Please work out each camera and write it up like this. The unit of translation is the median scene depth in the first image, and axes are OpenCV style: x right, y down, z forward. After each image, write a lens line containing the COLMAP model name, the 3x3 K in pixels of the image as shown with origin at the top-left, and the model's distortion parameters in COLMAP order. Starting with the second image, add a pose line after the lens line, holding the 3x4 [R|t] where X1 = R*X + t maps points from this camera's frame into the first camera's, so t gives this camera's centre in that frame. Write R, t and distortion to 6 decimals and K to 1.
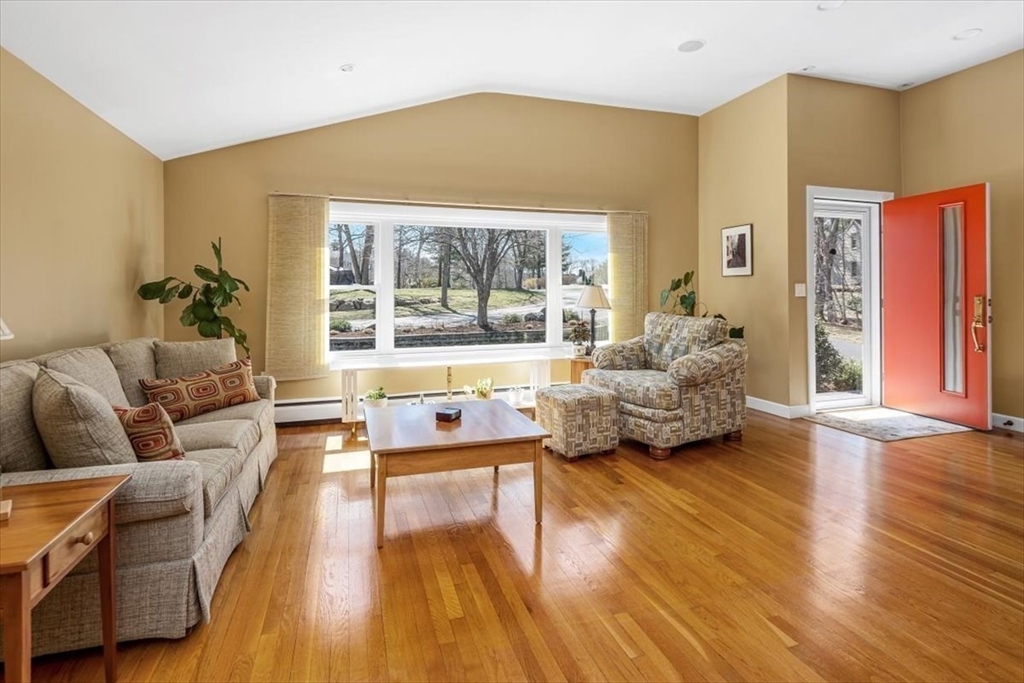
lens RADIAL K [[498.7, 0, 494.8], [0, 498.7, 292.9], [0, 0, 1]] dist [0.002029, -0.000759]
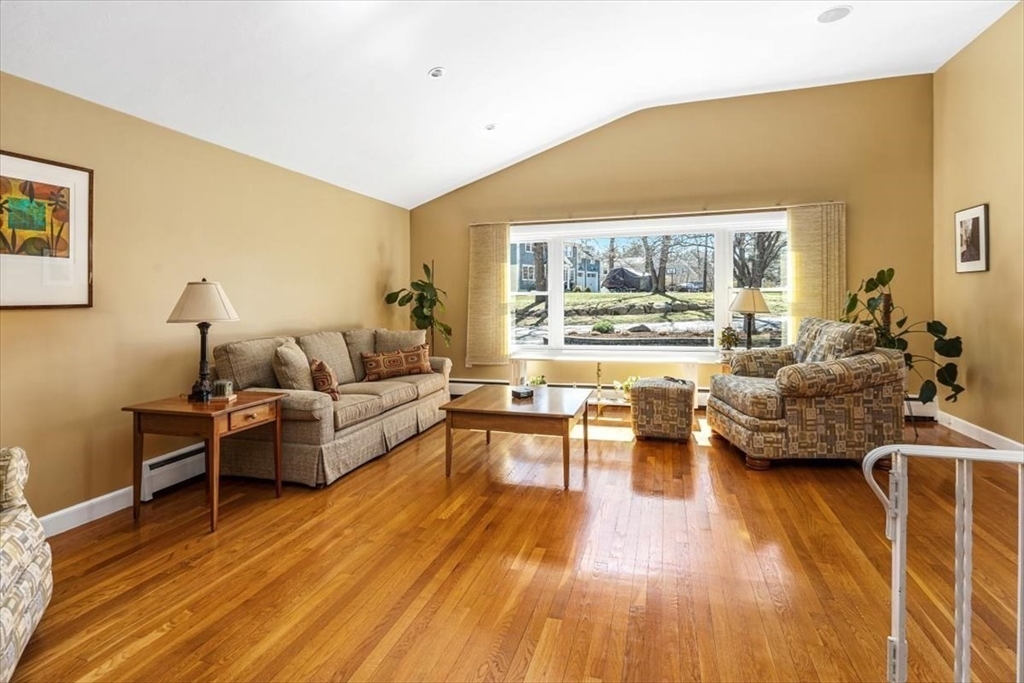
lens RADIAL K [[493.1, 0, 514.9], [0, 493.1, 298.2], [0, 0, 1]] dist [-0.000726, -0.000554]
pose [[0.829016, -0.007551, -0.559174, 0.420885], [0.008797, 0.999961, -0.000461, 0.000708], [0.559156, -0.004537, 0.829050, -0.038163]]
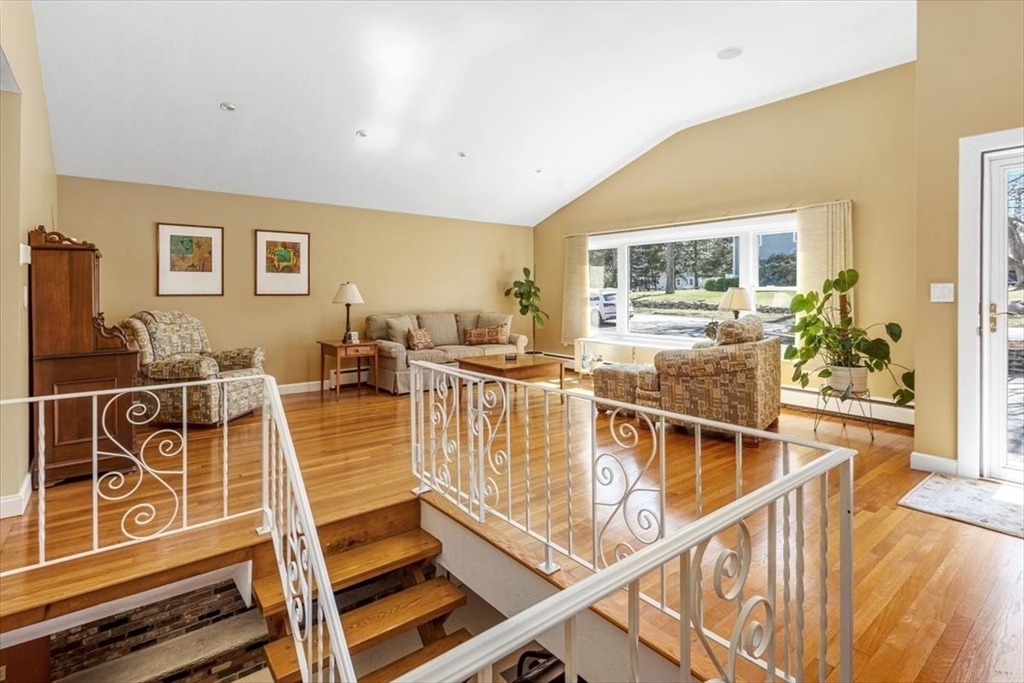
lens RADIAL K [[497.4, 0, 530.9], [0, 497.4, 294.4], [0, 0, 1]] dist [-0.001557, -0.000135]
pose [[0.384553, 0.006224, -0.923082, 1.198868], [-0.003465, 0.999980, 0.005299, -0.005440], [0.923096, 0.001160, 0.384567, 0.233822]]
